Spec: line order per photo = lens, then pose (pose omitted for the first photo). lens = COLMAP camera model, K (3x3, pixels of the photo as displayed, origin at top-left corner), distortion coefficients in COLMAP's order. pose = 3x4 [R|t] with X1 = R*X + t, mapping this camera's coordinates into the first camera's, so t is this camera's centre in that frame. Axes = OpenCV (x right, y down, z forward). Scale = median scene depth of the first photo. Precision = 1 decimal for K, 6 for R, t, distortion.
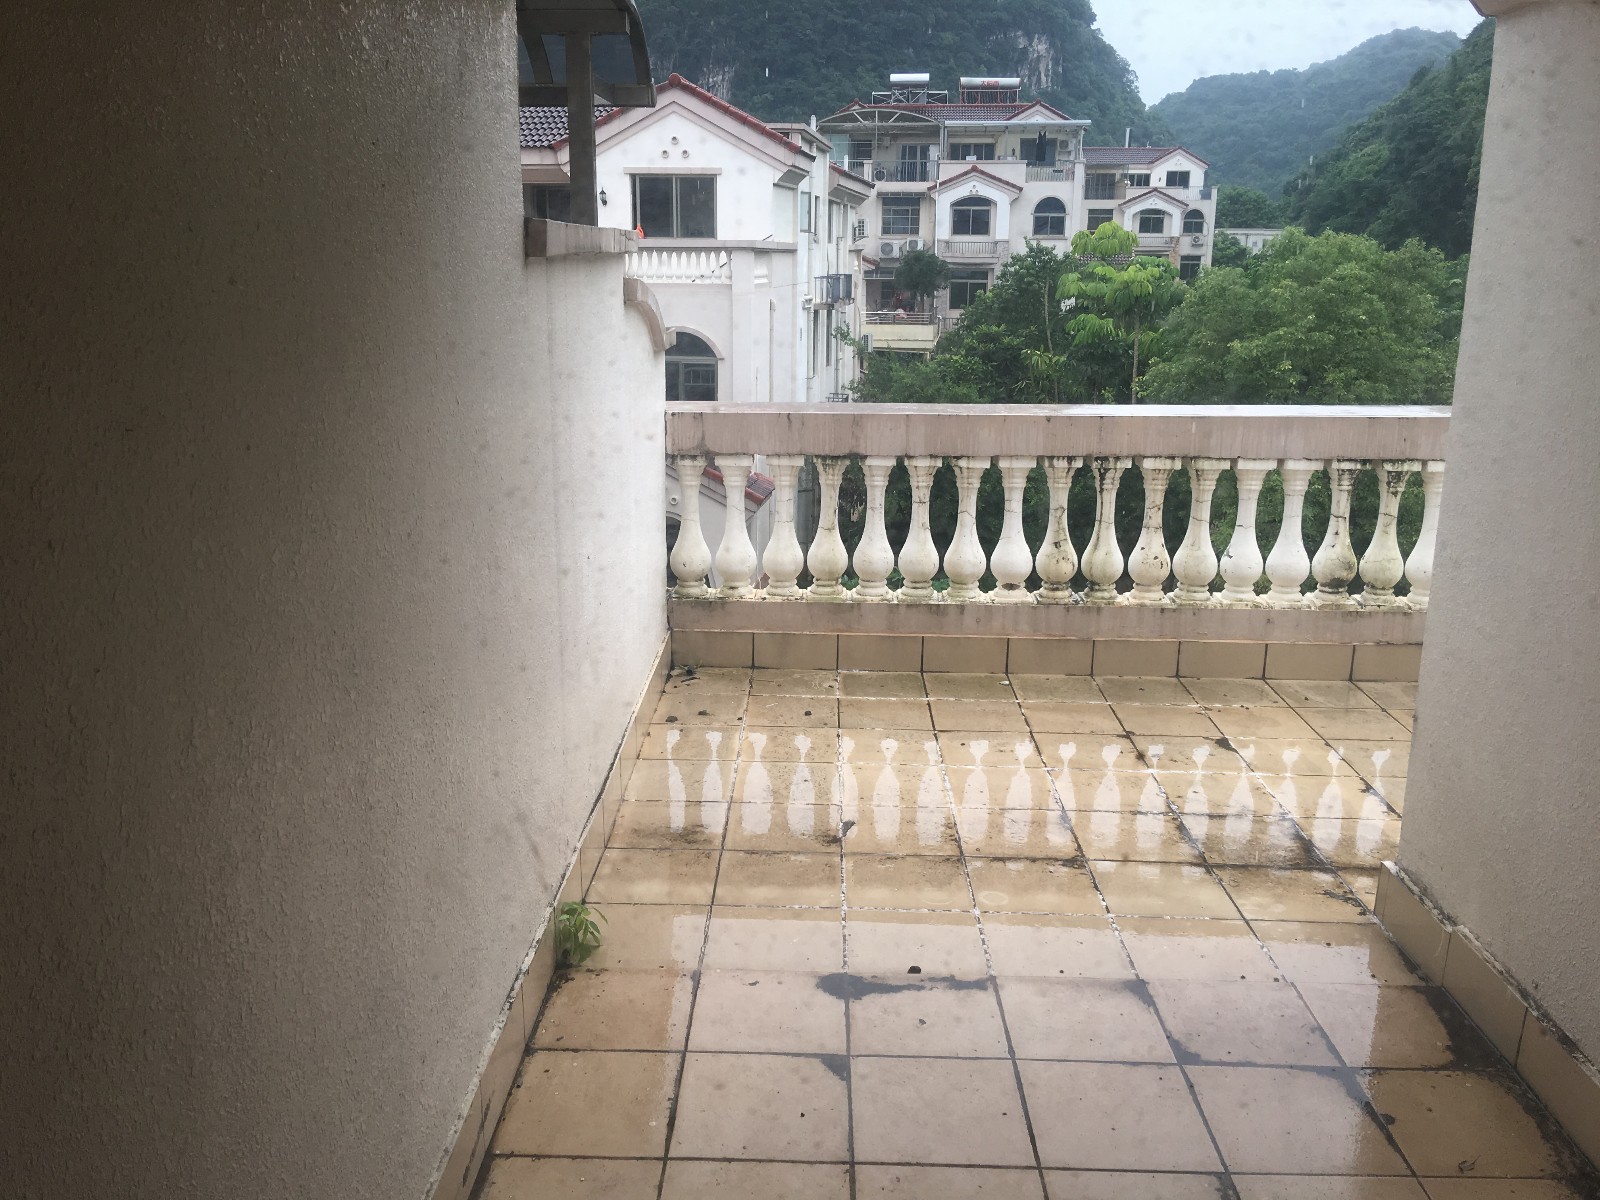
lens RADIAL K [[1351.4, 0, 791.9], [0, 1351.4, 586.4], [0, 0, 1]] dist [0.066475, -0.112614]
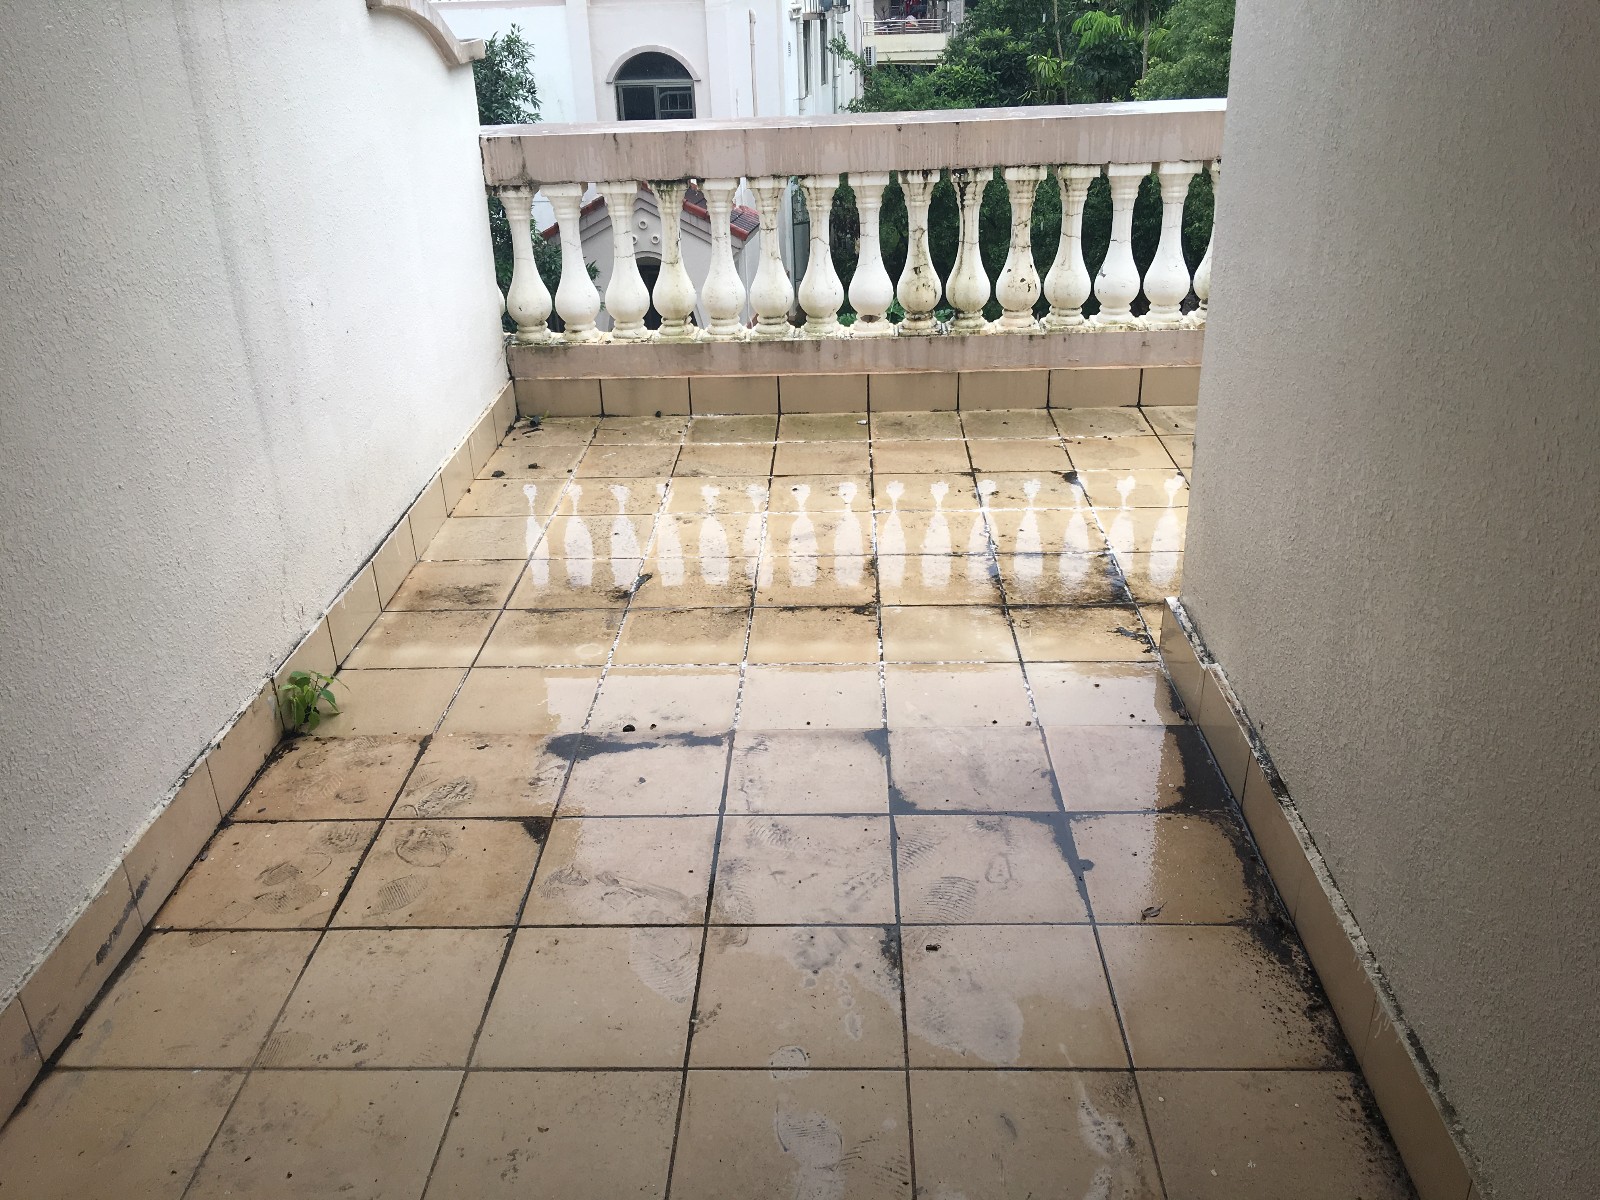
lens RADIAL K [[1351.4, 0, 794.5], [0, 1351.4, 586.1], [0, 0, 1]] dist [0.066475, -0.112614]
pose [[0.998981, -0.035011, -0.028492, 0.157422], [0.039762, 0.981307, 0.188295, 0.004106], [0.021367, -0.189236, 0.981699, 0.051852]]
